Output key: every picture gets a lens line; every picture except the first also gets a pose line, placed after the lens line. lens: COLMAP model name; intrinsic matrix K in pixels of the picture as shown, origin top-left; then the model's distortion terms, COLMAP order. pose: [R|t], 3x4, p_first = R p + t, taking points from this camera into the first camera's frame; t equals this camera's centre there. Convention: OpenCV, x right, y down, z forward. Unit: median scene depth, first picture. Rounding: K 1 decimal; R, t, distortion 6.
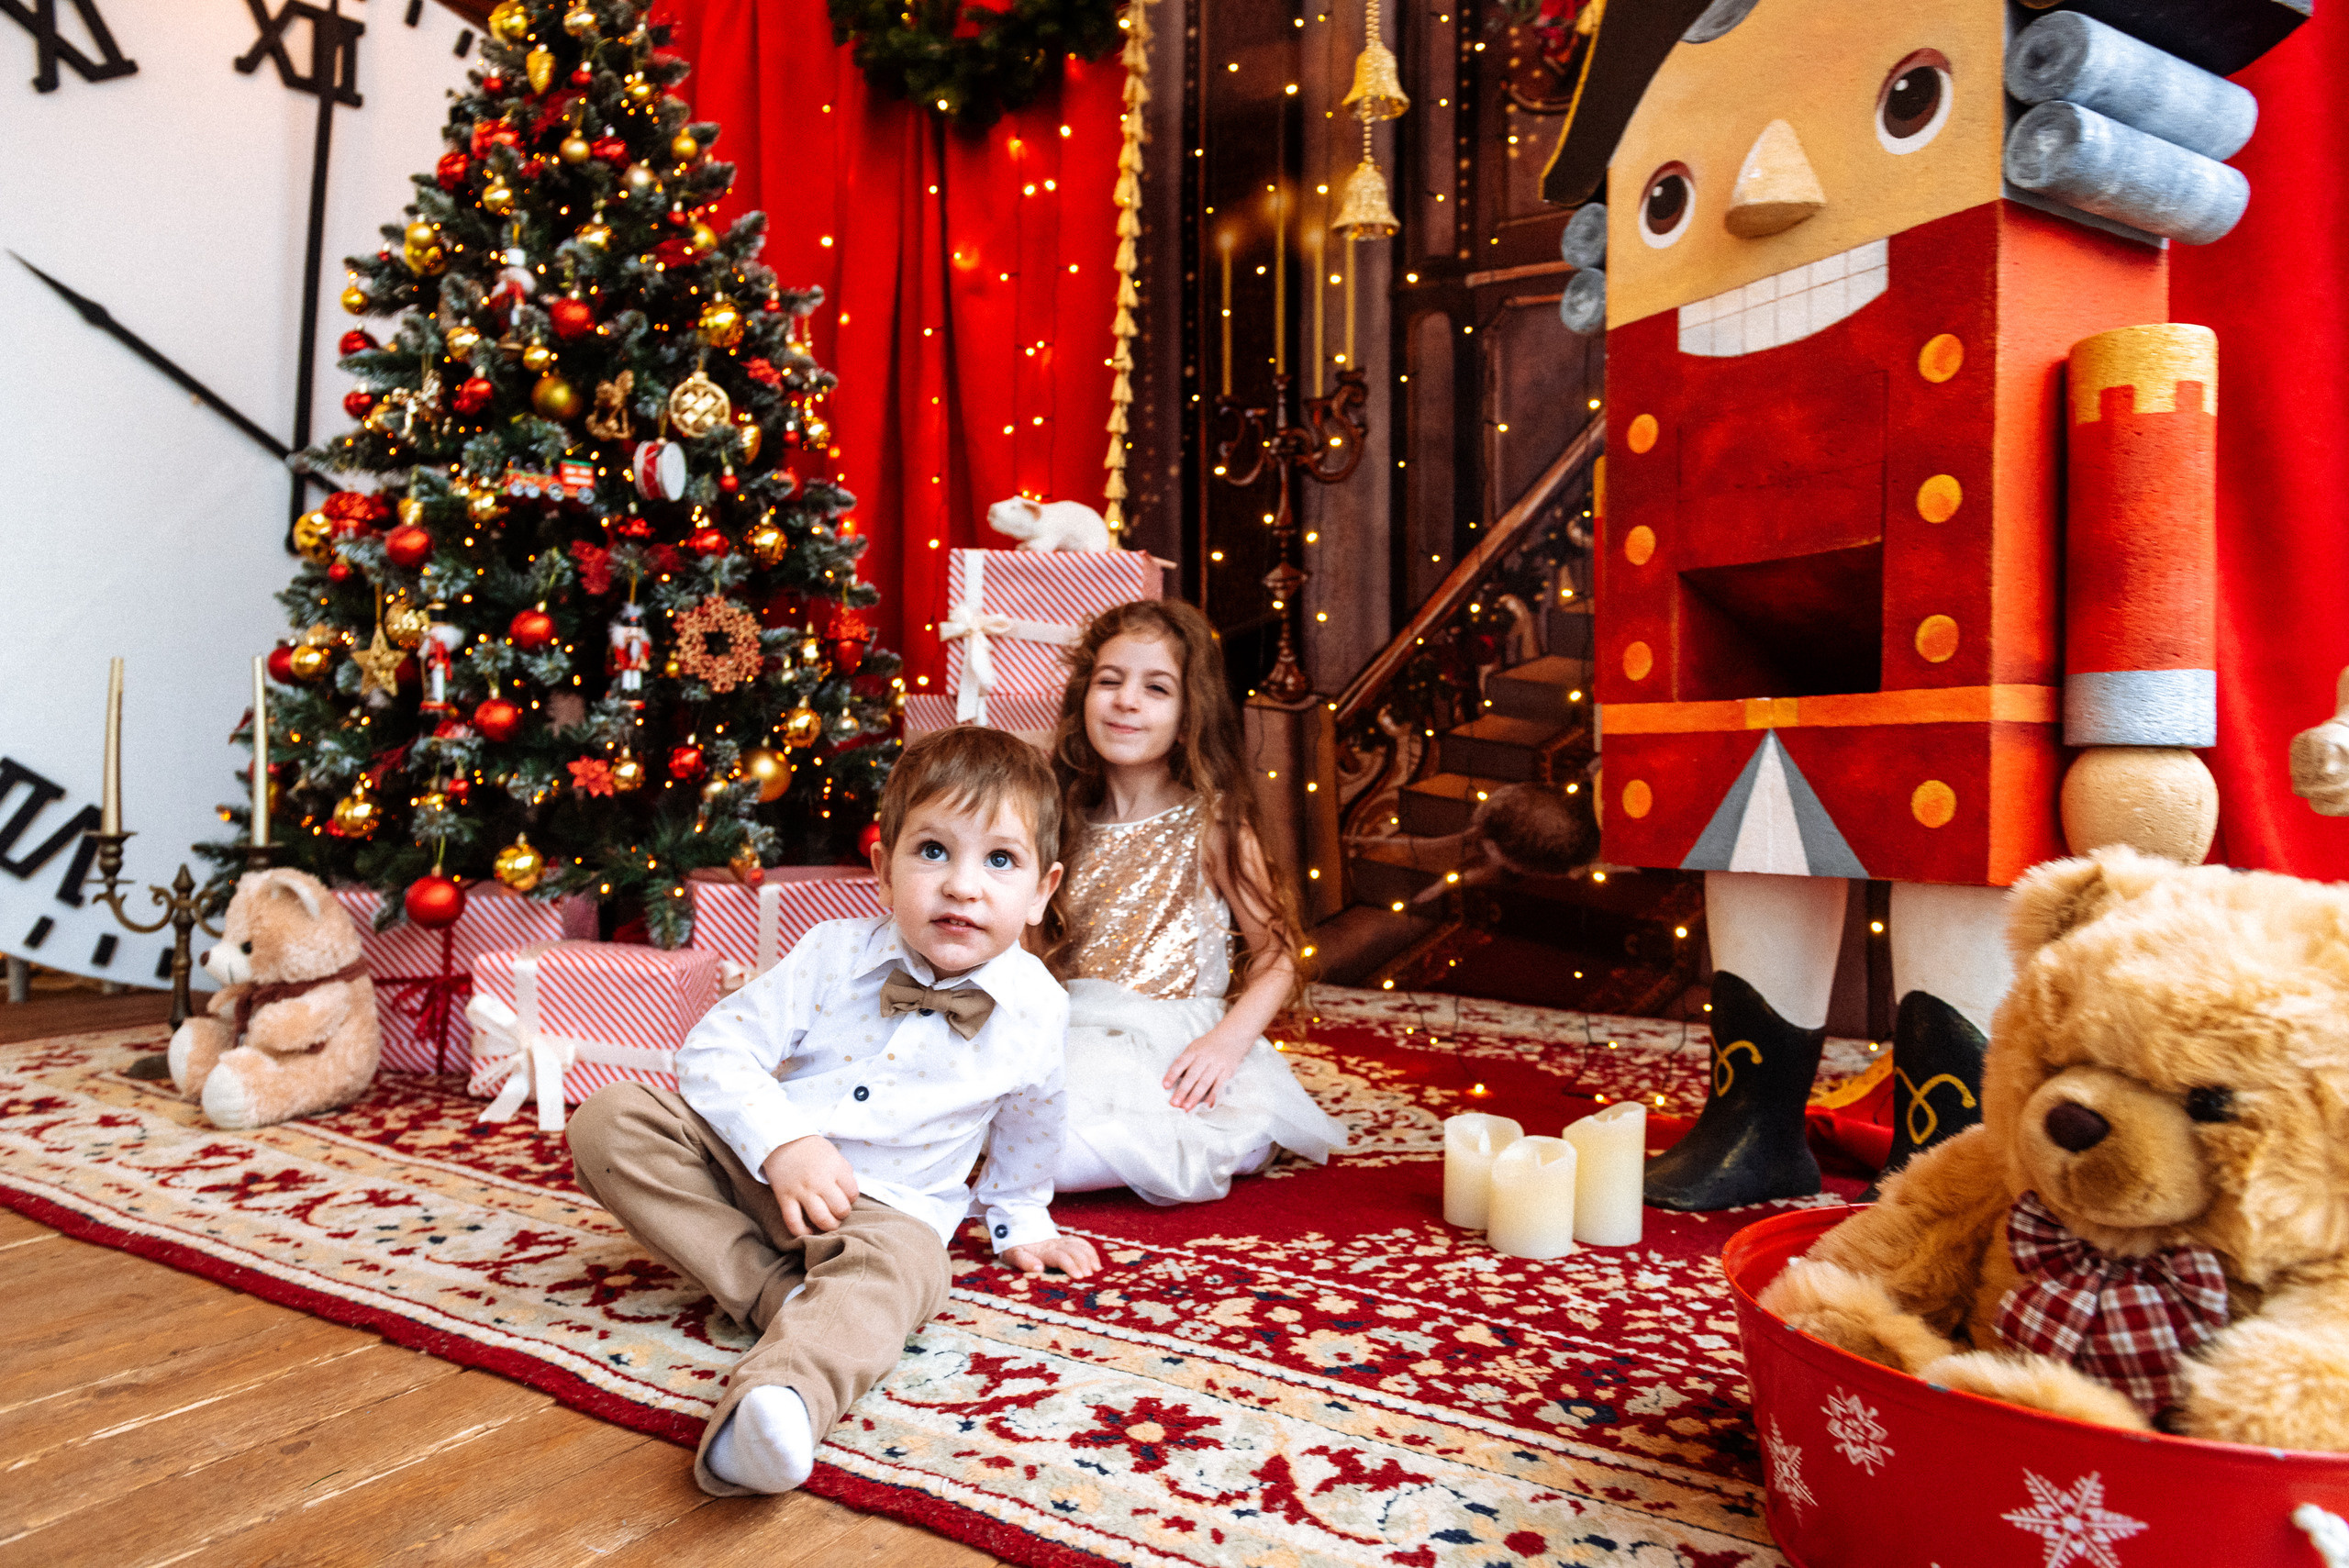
lens RADIAL K [[1550.7, 0, 1174.6], [0, 1550.7, 663.3], [0, 0, 1]] dist [-0.000088, 0.002046]
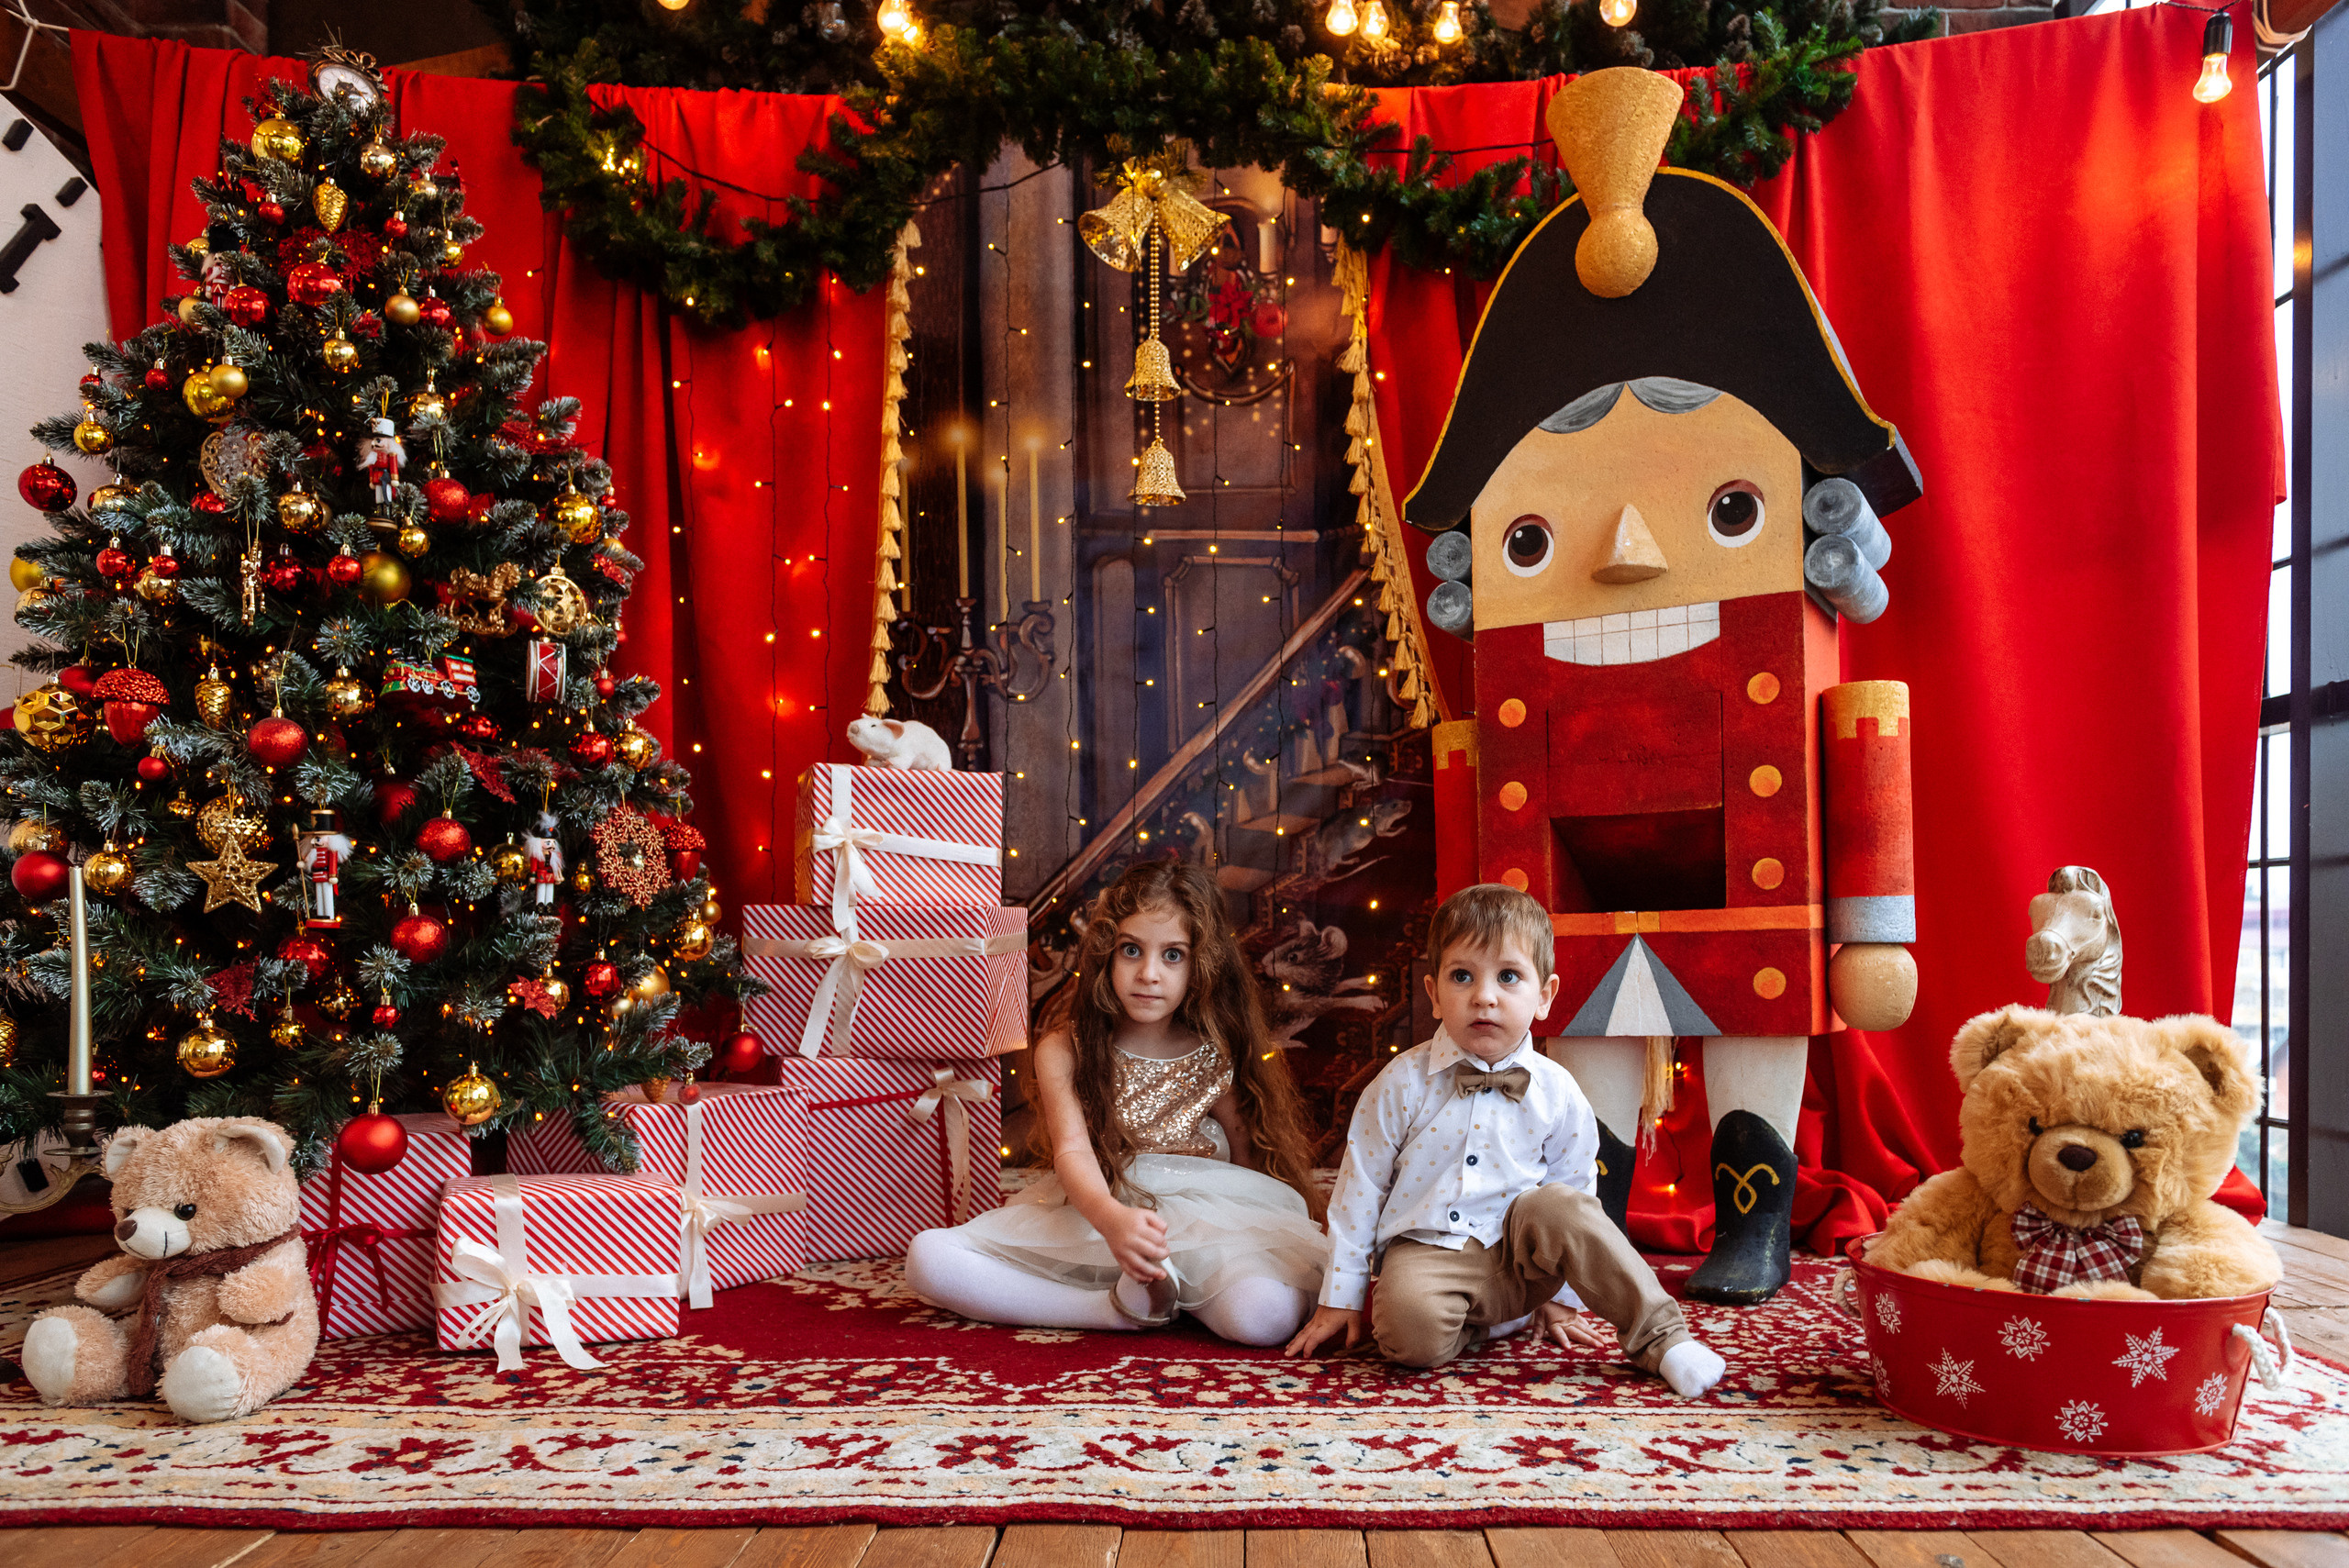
lens RADIAL K [[1613.9, 0, 1194.4], [0, 1613.9, 790.6], [0, 0, 1]] dist [0.004776, -0.004920]
pose [[0.863776, 0.029113, 0.503034, -0.715751], [-0.011976, 0.999234, -0.037265, -0.028493], [-0.503733, 0.026164, 0.863463, -0.074335]]
